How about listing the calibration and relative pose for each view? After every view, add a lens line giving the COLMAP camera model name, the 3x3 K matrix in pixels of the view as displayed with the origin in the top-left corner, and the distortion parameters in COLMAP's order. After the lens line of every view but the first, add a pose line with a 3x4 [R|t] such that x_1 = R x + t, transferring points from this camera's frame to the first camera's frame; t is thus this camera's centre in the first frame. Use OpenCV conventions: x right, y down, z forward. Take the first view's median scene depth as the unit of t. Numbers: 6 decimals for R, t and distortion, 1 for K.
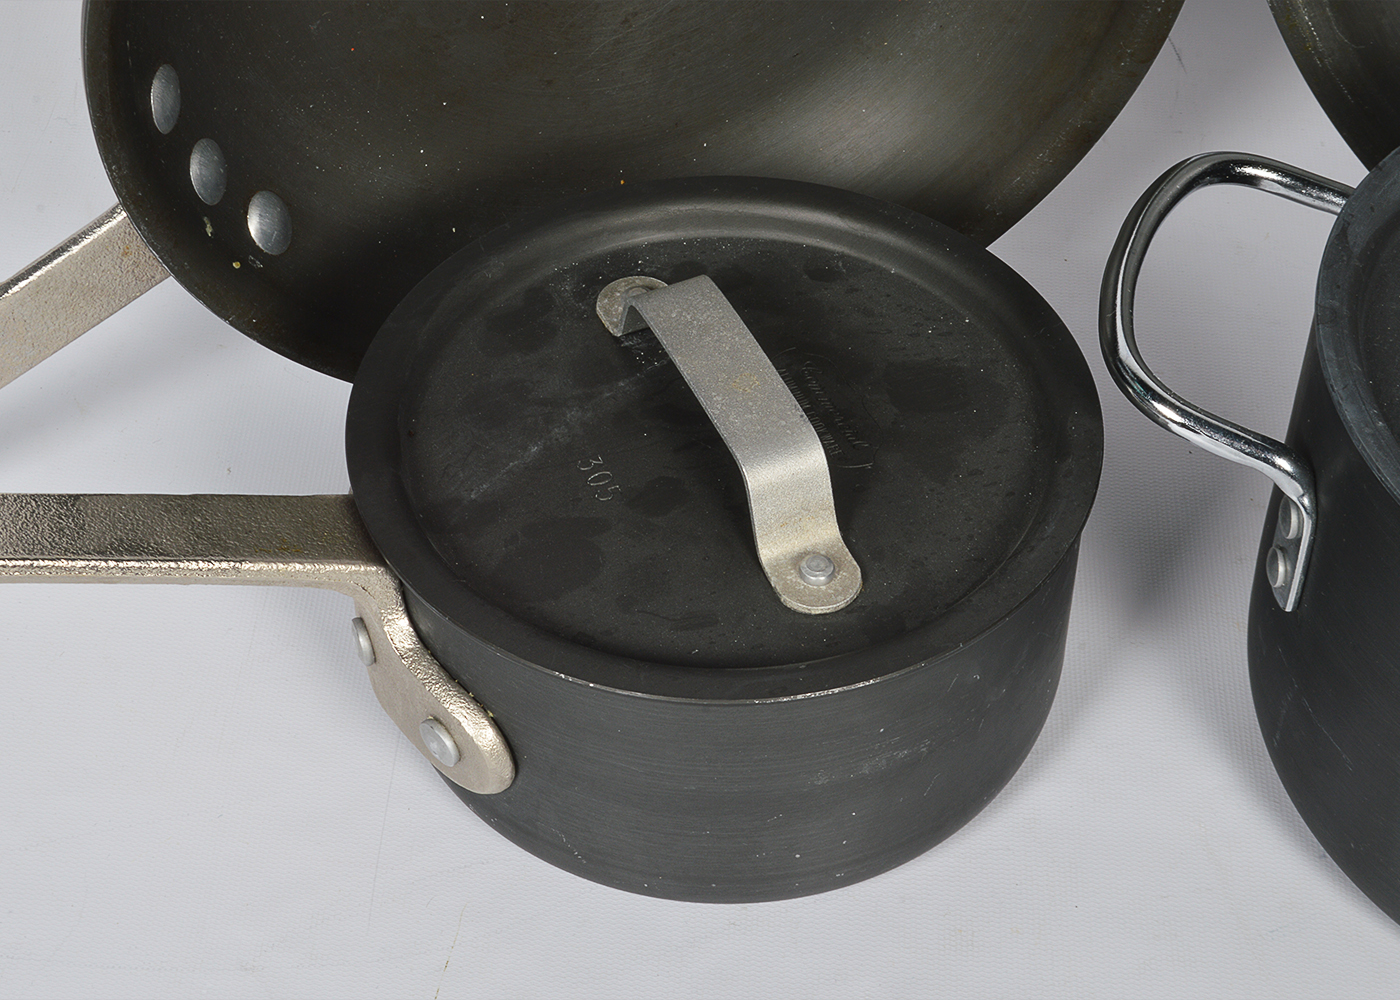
lens RADIAL K [[2938.6, 0, 709.6], [0, 2938.6, 521.4], [0, 0, 1]] dist [0.013443, 0.000000]
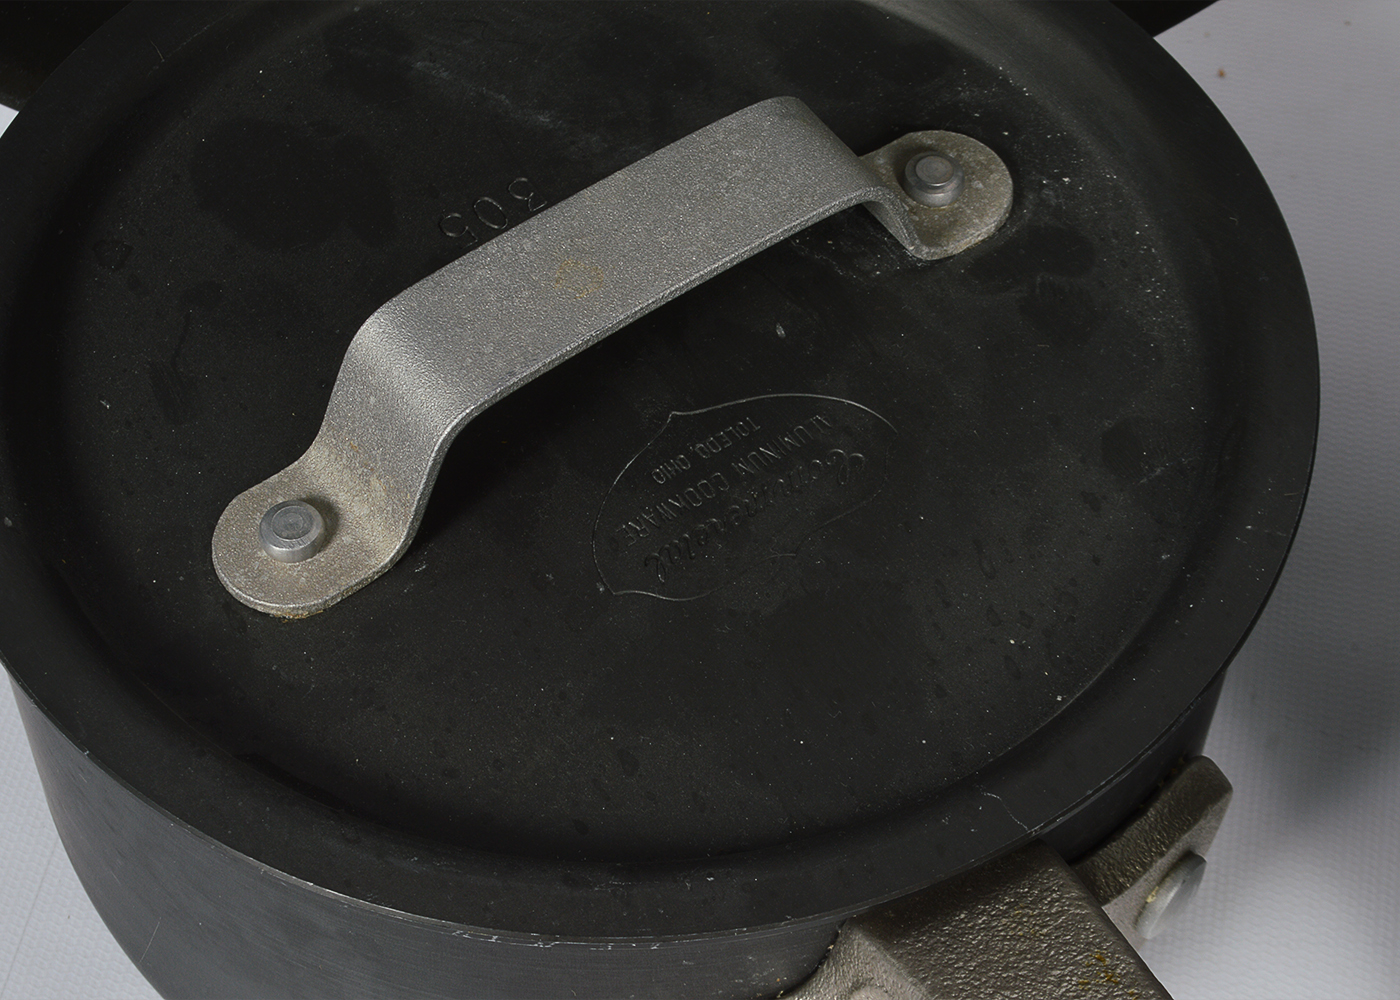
lens RADIAL K [[3220.4, 0, 701.4], [0, 3220.4, 499.9], [0, 0, 1]] dist [0.075914, 0.000000]
pose [[0.192601, 0.791157, -0.580496, 0.363005], [-0.708855, 0.521245, 0.475214, -0.299461], [0.678549, 0.319961, 0.661208, 0.599194]]
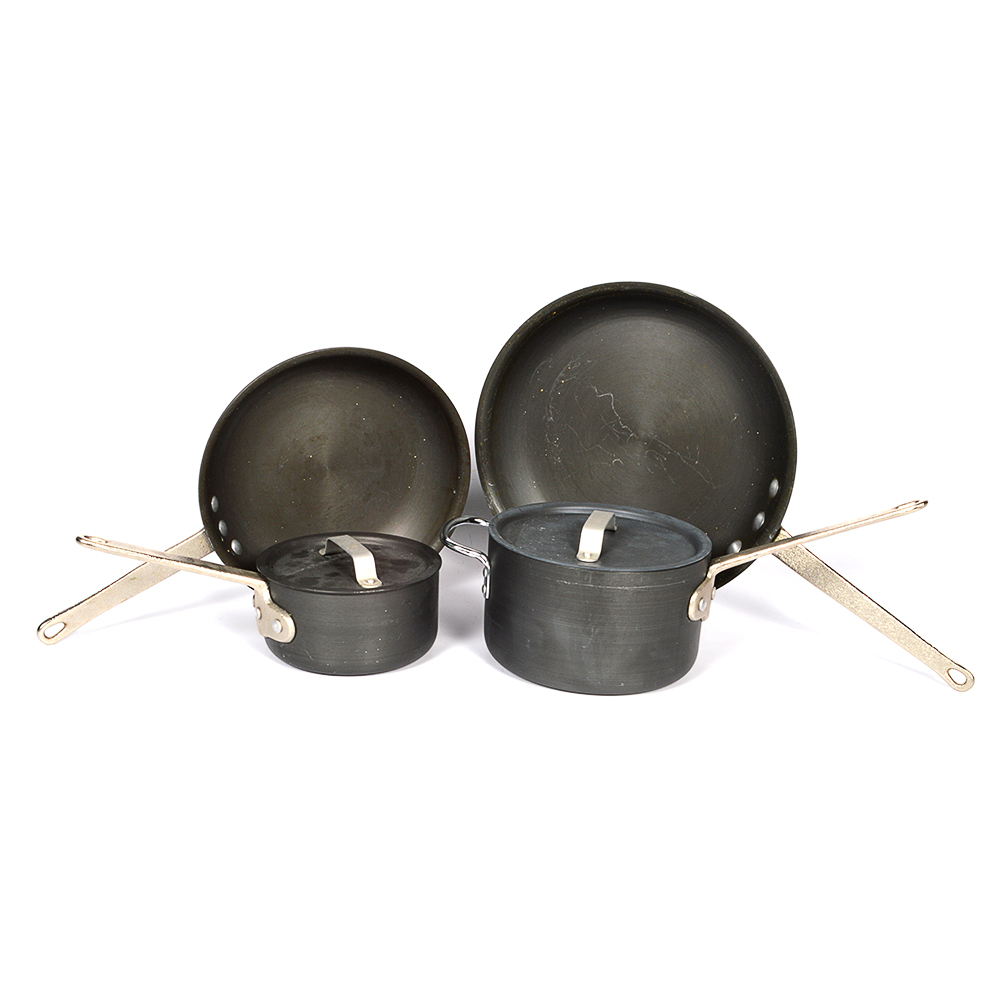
lens RADIAL K [[1301.7, 0, 499.5], [0, 1301.7, 541.2], [0, 0, 1]] dist [-0.073278, 0.000000]
pose [[0.996196, 0.001979, 0.087122, 0.052454], [0.038648, 0.886011, -0.462051, 0.751897], [-0.078106, 0.463660, 0.882564, -0.602101]]
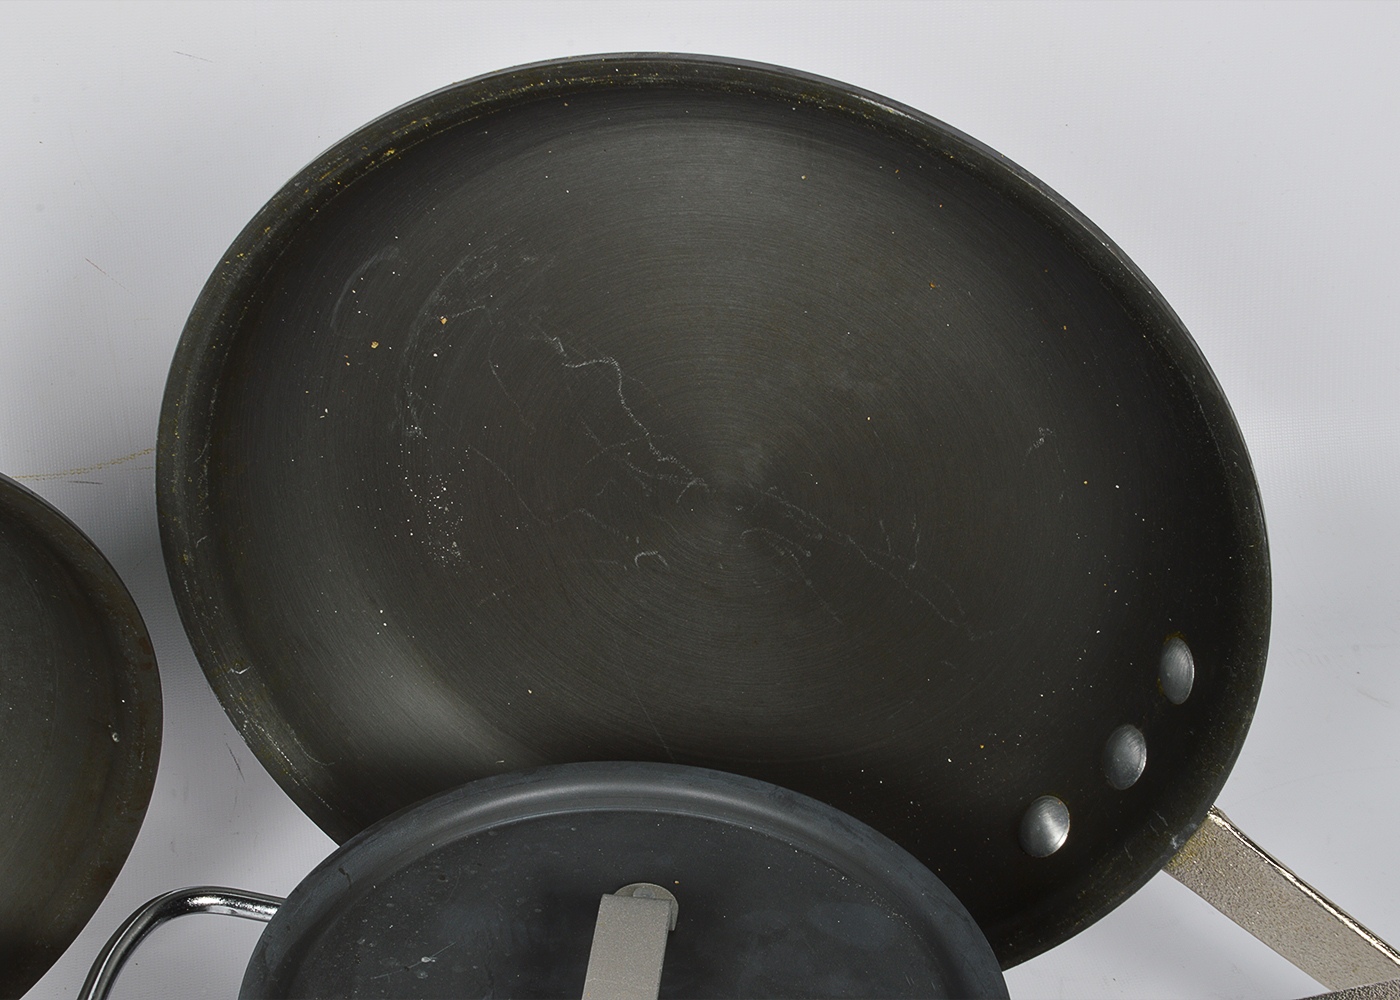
lens RADIAL K [[2537.9, 0, 708.5], [0, 2537.9, 499.5], [0, 0, 1]] dist [0.000206, 0.000000]
pose [[0.970994, -0.127507, 0.202267, 0.193859], [0.165365, 0.969121, -0.182918, -0.054295], [-0.172698, 0.211061, 0.962096, -0.072582]]
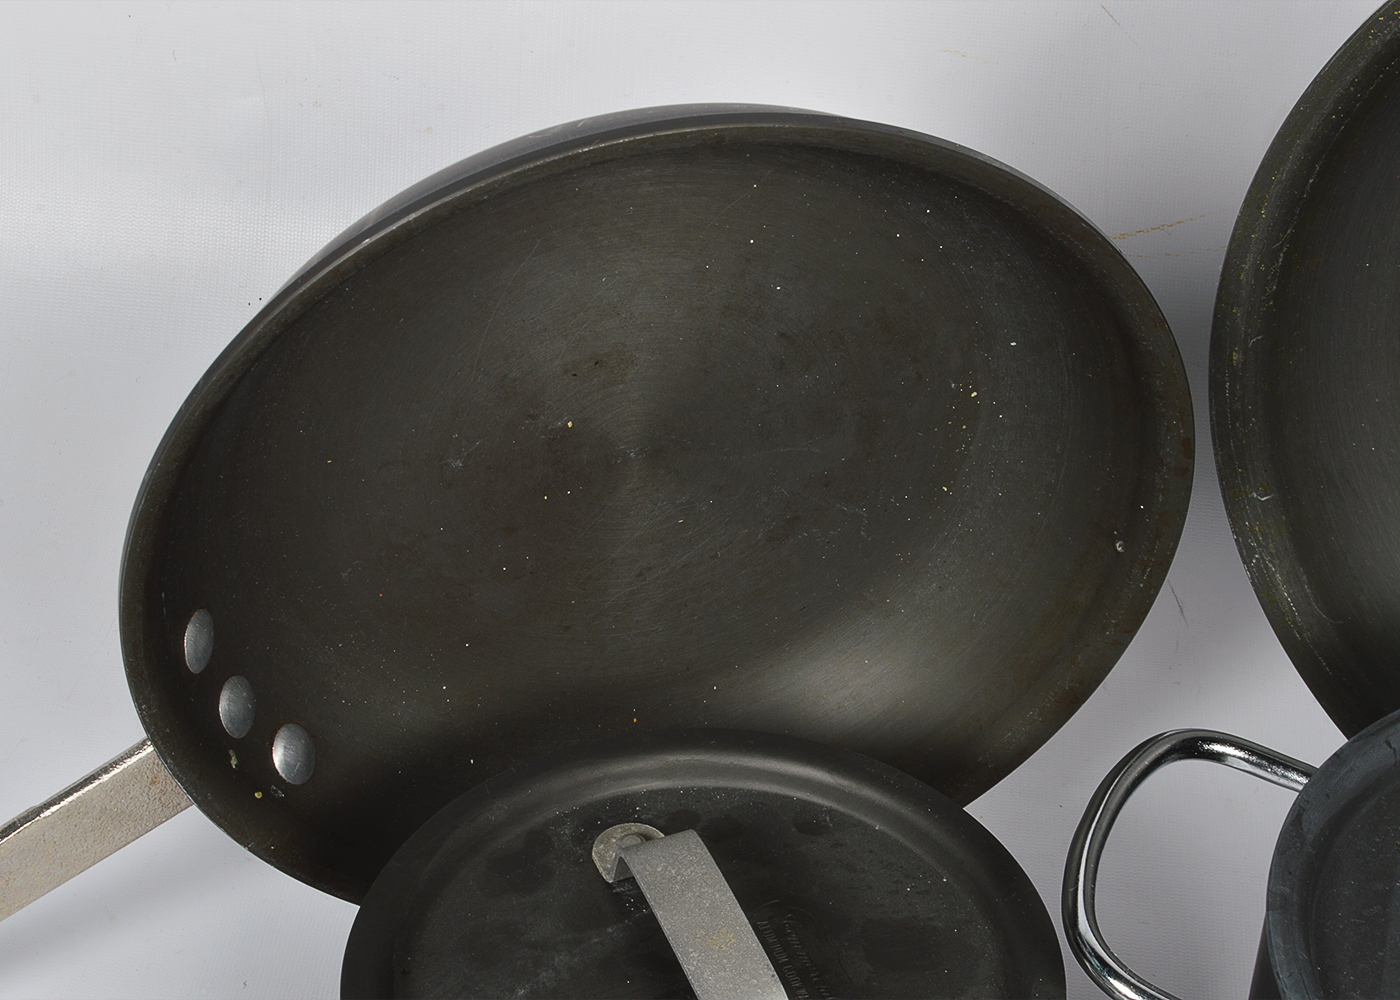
lens RADIAL K [[2888.9, 0, 709.1], [0, 2888.9, 507.2], [0, 0, 1]] dist [0.017720, 0.000000]
pose [[0.998550, 0.035771, -0.040230, 0.040730], [-0.041389, 0.987998, -0.148816, -0.043096], [0.034424, 0.150265, 0.988046, -0.039249]]
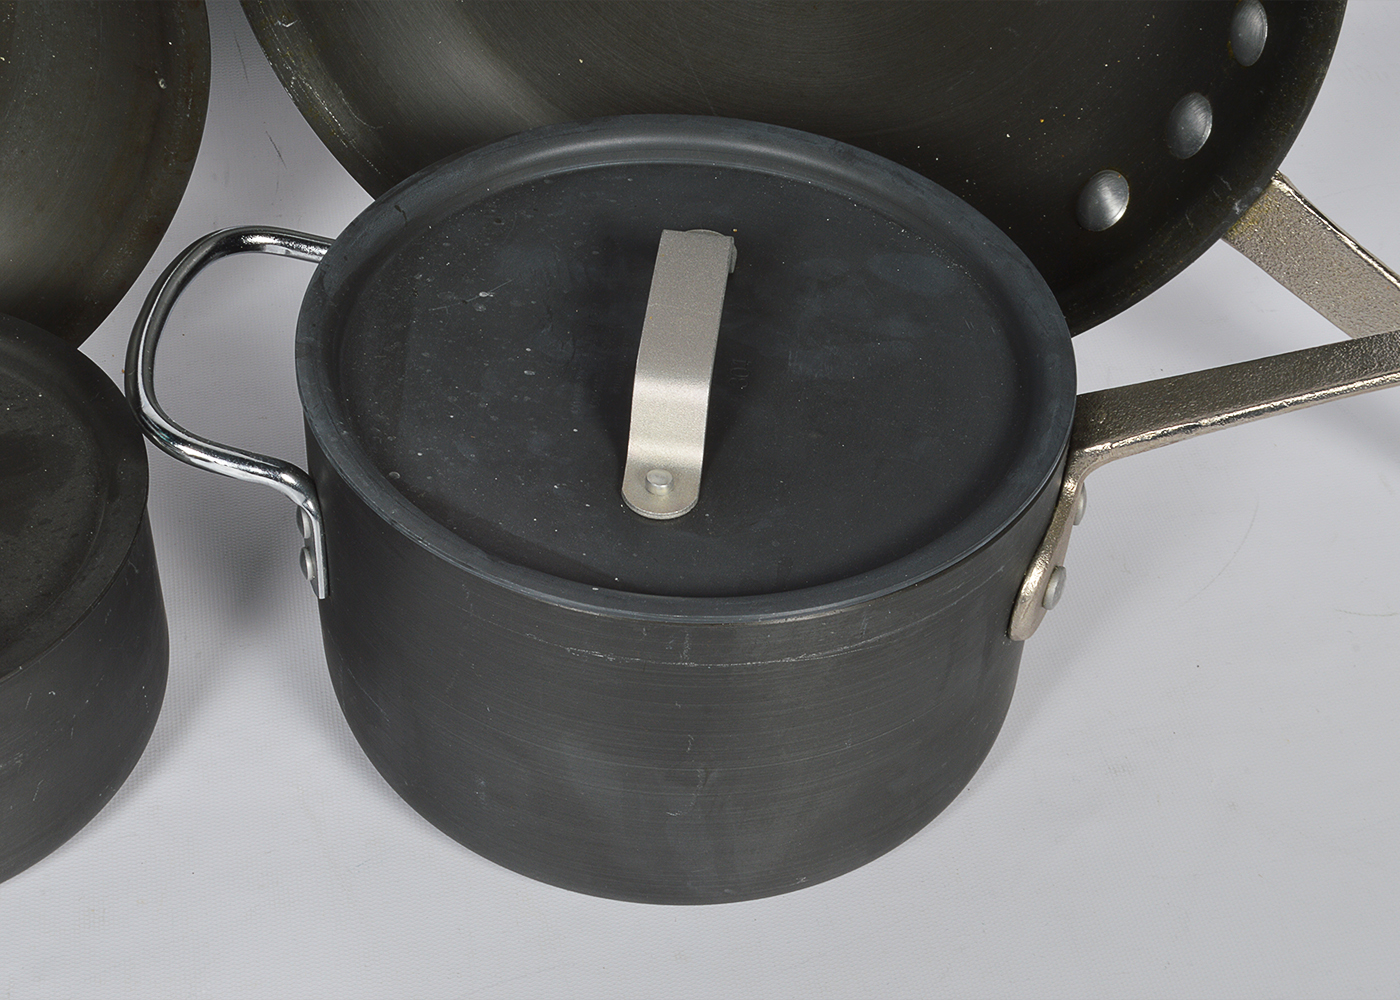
lens RADIAL K [[2537.9, 0, 708.3], [0, 2537.9, 514.2], [0, 0, 1]] dist [0.000206, 0.000000]
pose [[0.973504, -0.143305, 0.178196, 0.160922], [0.147500, 0.989007, -0.010450, 0.028744], [-0.174740, 0.036457, 0.983939, -0.043311]]
